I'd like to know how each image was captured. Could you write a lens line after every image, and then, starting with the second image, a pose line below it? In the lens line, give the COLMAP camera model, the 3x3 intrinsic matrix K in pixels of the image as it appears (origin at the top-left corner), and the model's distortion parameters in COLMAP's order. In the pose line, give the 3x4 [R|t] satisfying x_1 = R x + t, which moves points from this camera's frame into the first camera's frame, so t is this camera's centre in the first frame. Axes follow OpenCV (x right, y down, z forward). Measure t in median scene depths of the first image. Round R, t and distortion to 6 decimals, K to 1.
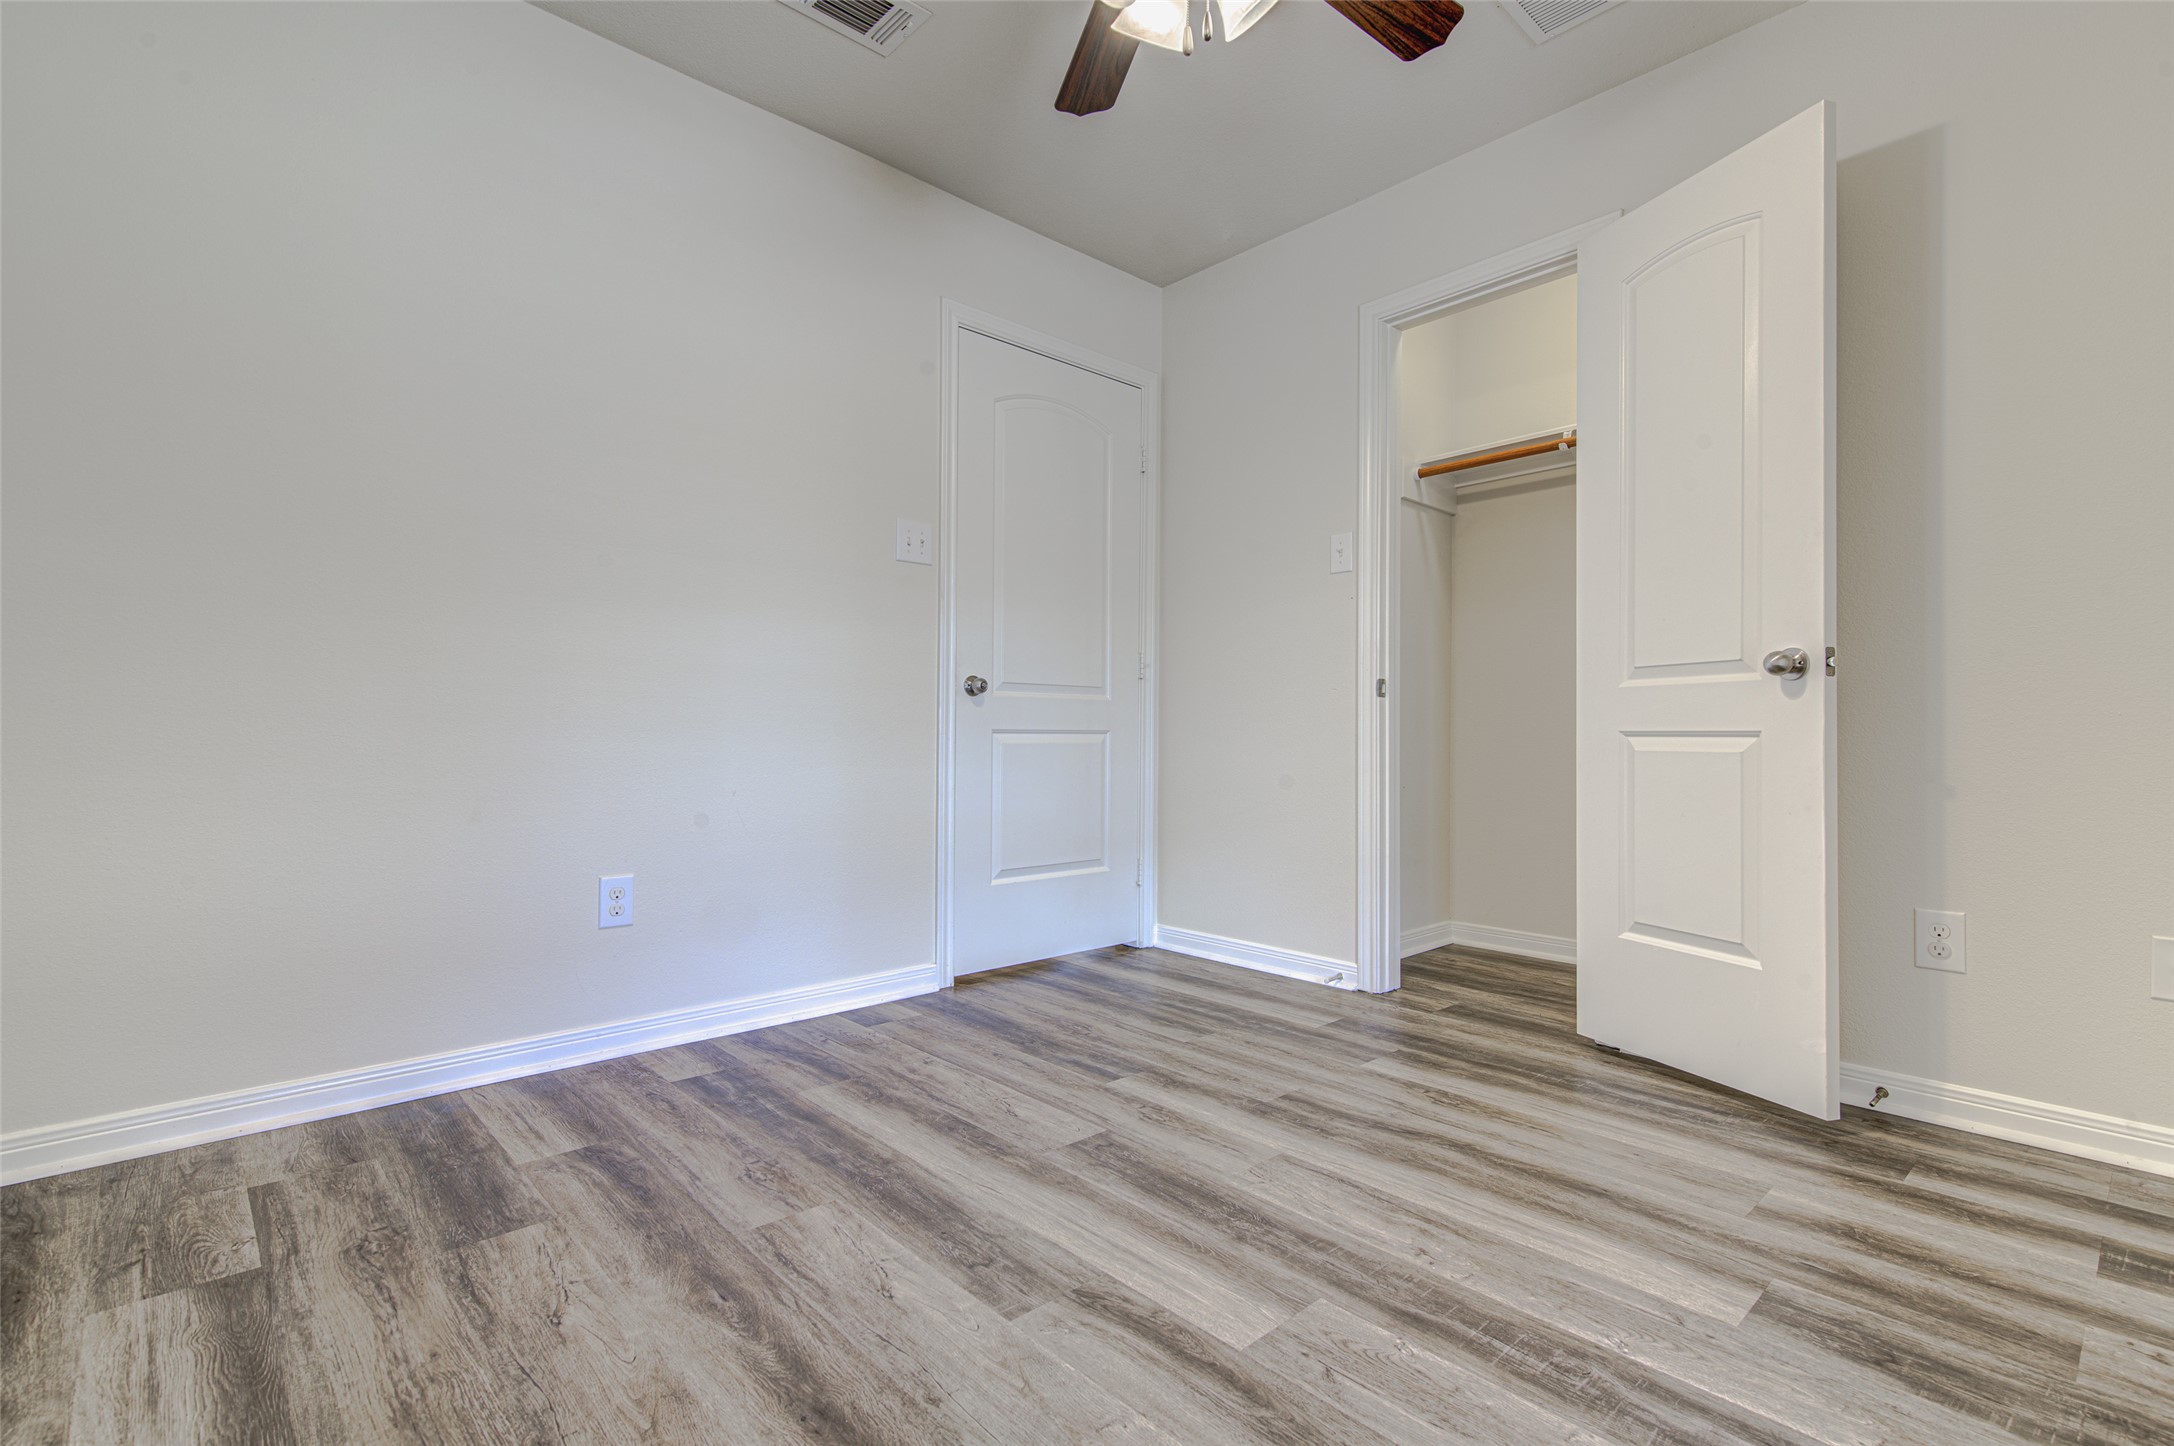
lens RADIAL K [[1002.6, 0, 1086.7], [0, 1002.6, 727.8], [0, 0, 1]] dist [-0.002262, -0.000176]
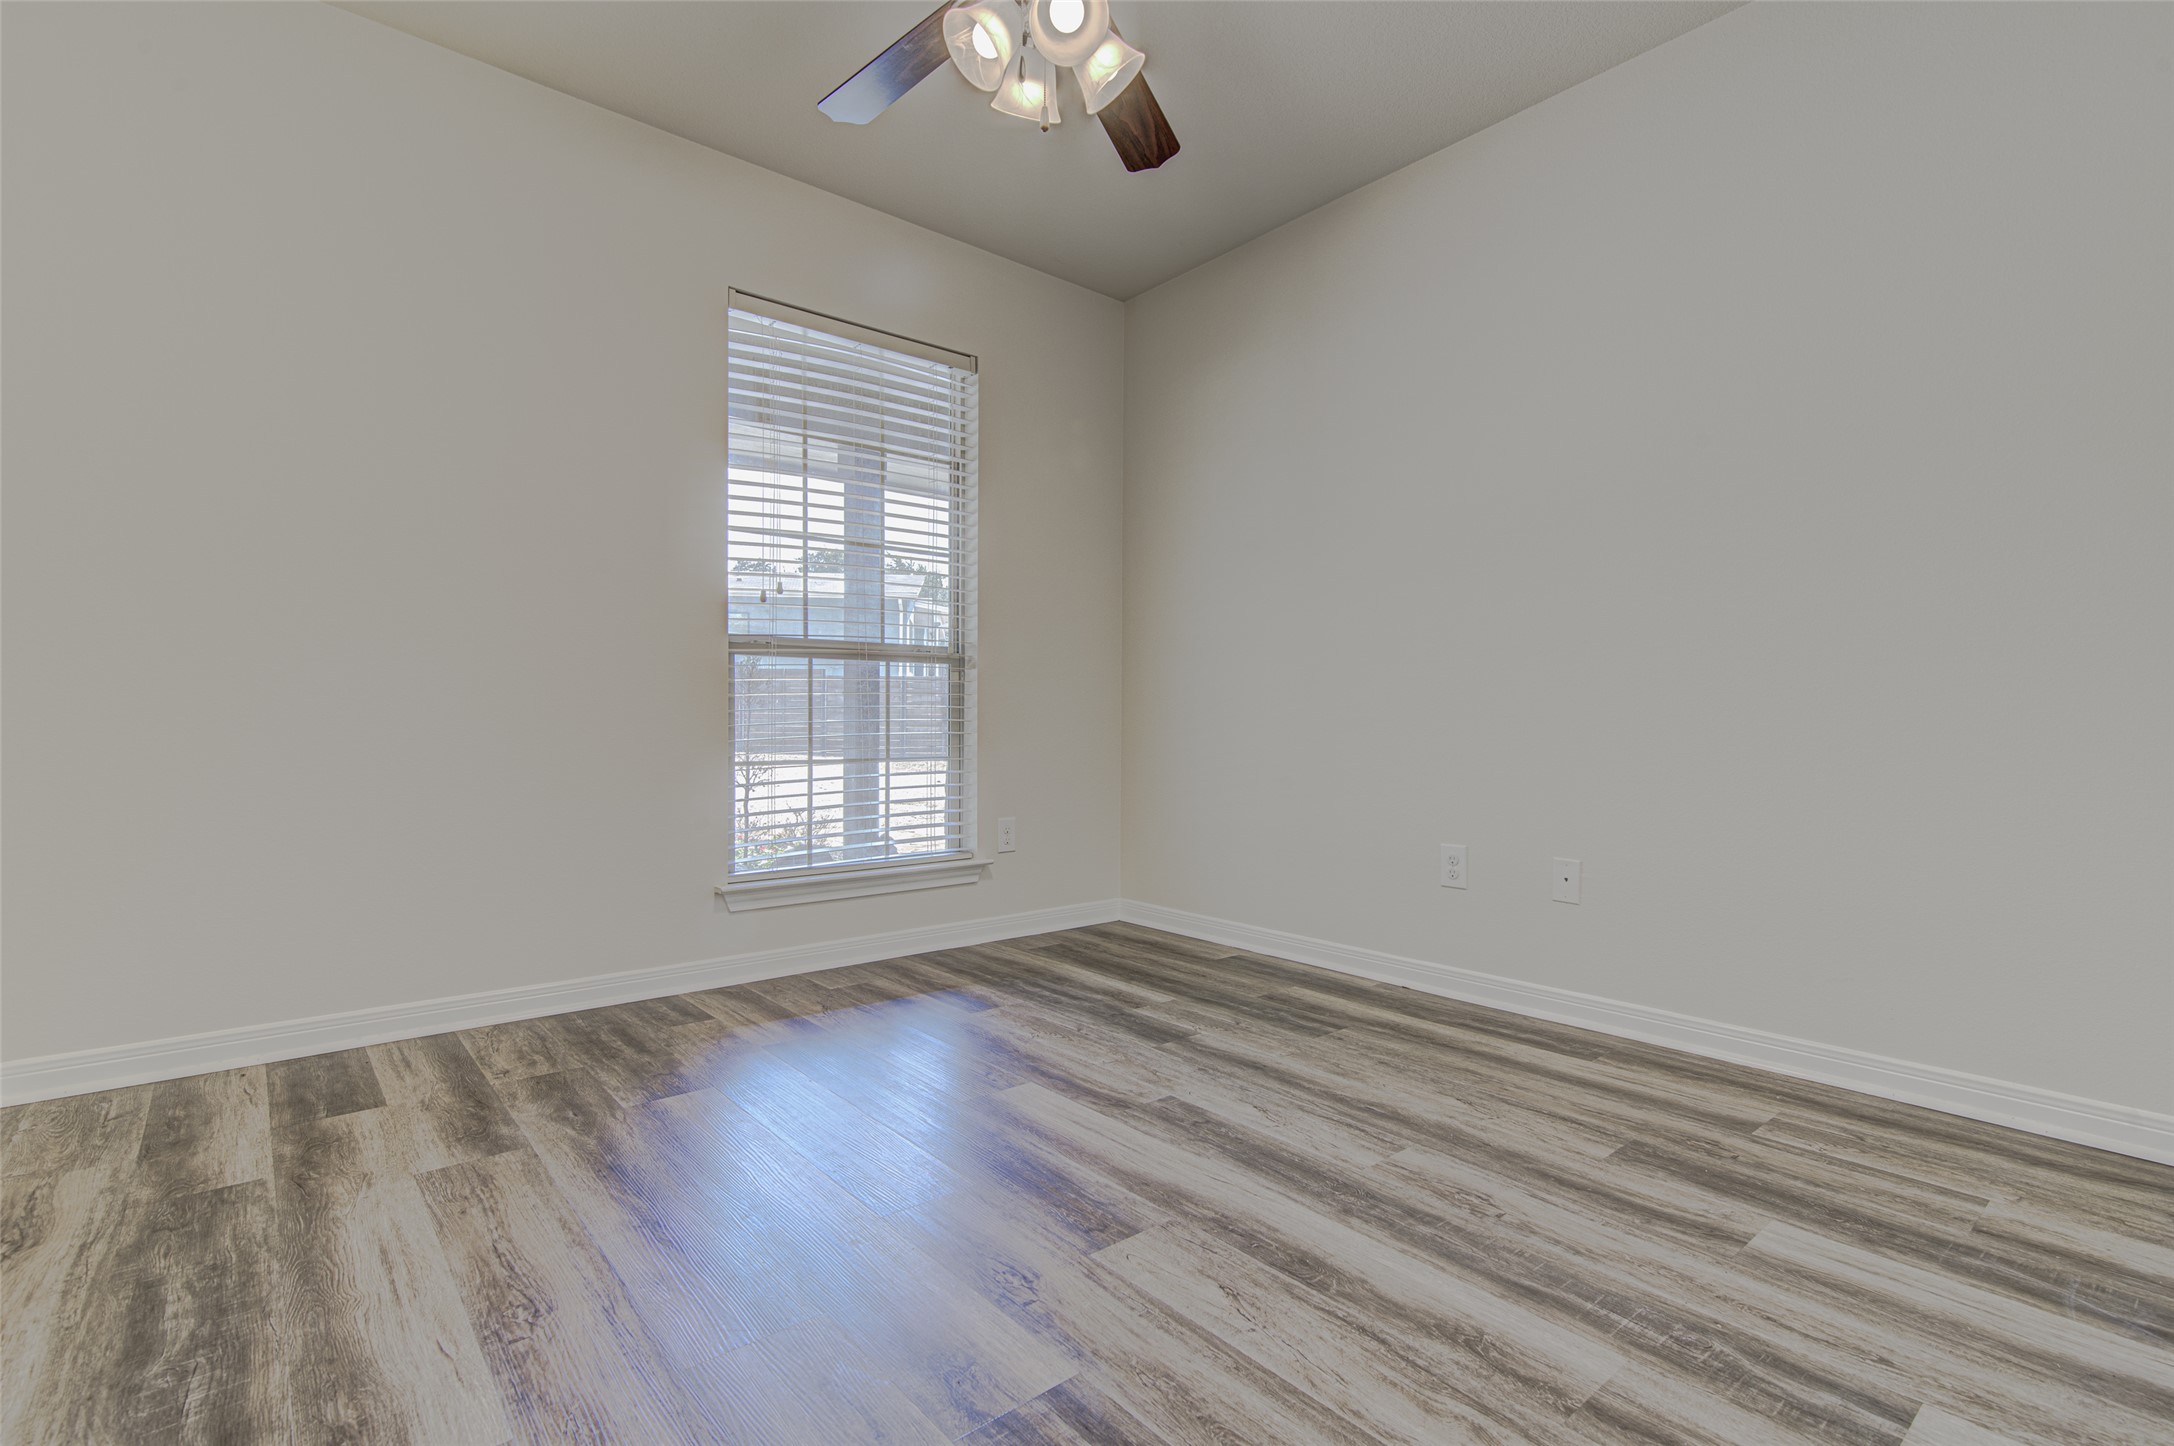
lens RADIAL K [[1002.6, 0, 1086.4], [0, 1002.6, 722.8], [0, 0, 1]] dist [-0.002262, -0.000176]
pose [[-0.998925, -0.011096, 0.045003, -0.007206], [-0.011392, 0.999915, -0.006328, 0.016679], [-0.044929, -0.006834, -0.998967, 2.016323]]
